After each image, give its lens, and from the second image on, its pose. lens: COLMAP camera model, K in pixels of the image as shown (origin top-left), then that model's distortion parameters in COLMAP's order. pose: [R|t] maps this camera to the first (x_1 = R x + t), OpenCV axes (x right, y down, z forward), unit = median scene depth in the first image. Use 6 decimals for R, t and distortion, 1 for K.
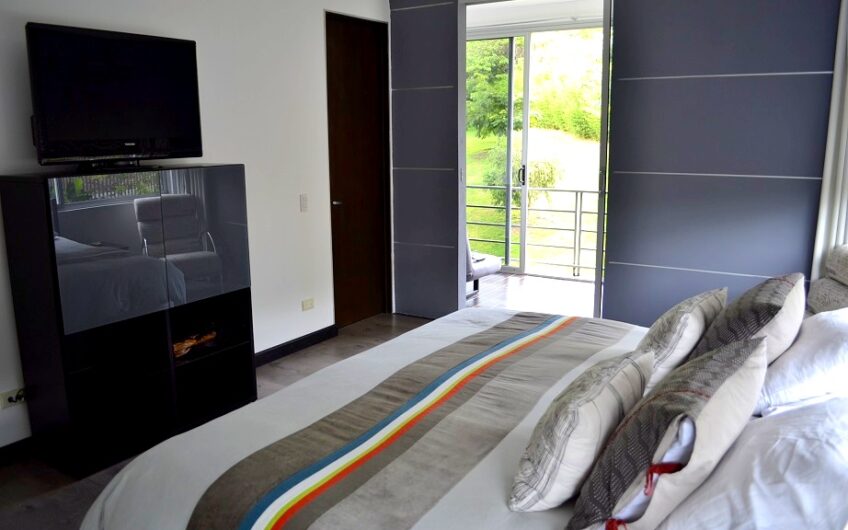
lens RADIAL K [[679.5, 0, 424.0], [0, 679.5, 265.0], [0, 0, 1]] dist [-0.079855, 0.002151]
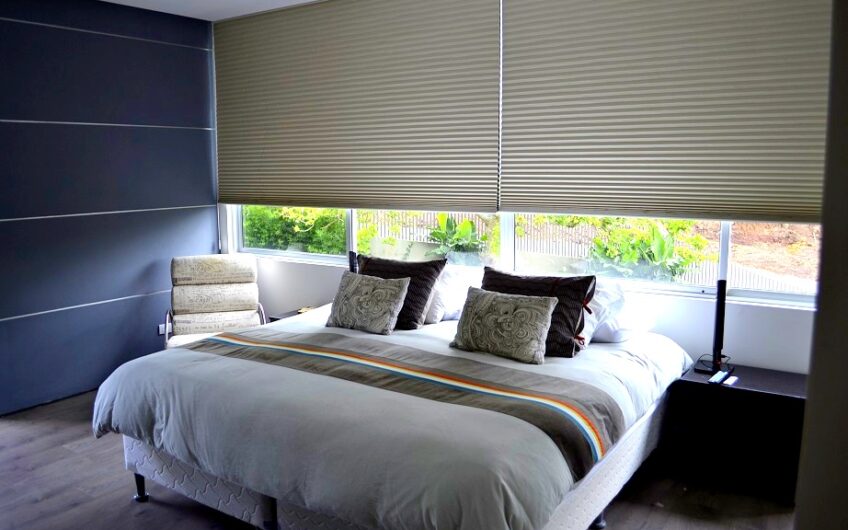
lens RADIAL K [[679.5, 0, 424.0], [0, 679.5, 265.0], [0, 0, 1]] dist [-0.079855, 0.002151]
pose [[0.021239, -0.127842, 0.991567, -1.251083], [0.197210, 0.972840, 0.121203, -0.152866], [-0.980131, 0.192973, 0.045873, 0.842828]]
